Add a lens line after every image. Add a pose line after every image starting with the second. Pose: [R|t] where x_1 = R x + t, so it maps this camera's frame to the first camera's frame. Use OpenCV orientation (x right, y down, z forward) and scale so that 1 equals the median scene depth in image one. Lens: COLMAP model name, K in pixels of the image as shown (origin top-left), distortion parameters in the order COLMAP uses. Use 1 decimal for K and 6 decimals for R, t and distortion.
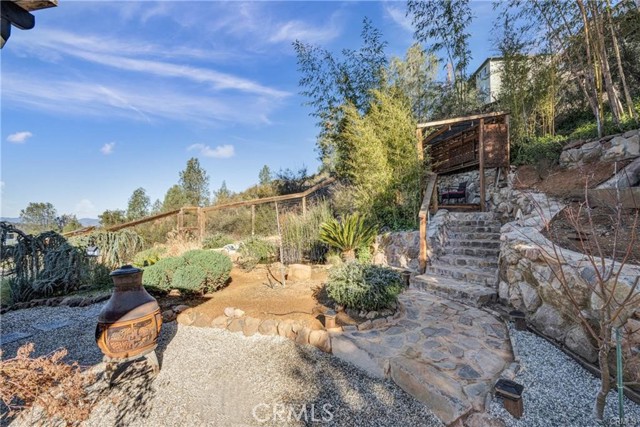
lens RADIAL K [[262.9, 0, 319.4], [0, 262.9, 214.4], [0, 0, 1]] dist [0.002144, 0.000171]
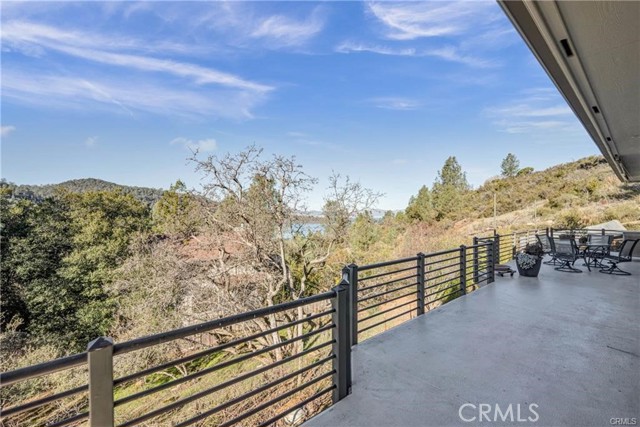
lens RADIAL K [[262.9, 0, 319.4], [0, 262.9, 214.4], [0, 0, 1]] dist [0.002144, 0.000171]
pose [[0.775745, 0.008485, -0.630990, -0.210985], [0.010804, 0.999584, 0.026724, -0.008646], [0.630954, -0.027548, 0.775331, -0.210810]]
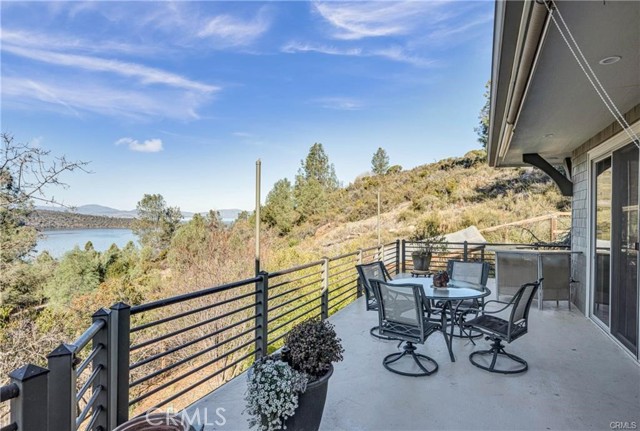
lens RADIAL K [[350.9, 0, 321.4], [0, 350.9, 216.1], [0, 0, 1]] dist [0.002331, 0.000438]
pose [[0.973477, 0.018339, -0.228048, -0.201281], [-0.013092, 0.999614, 0.024500, -0.005915], [0.228409, -0.020865, 0.973342, -0.117647]]
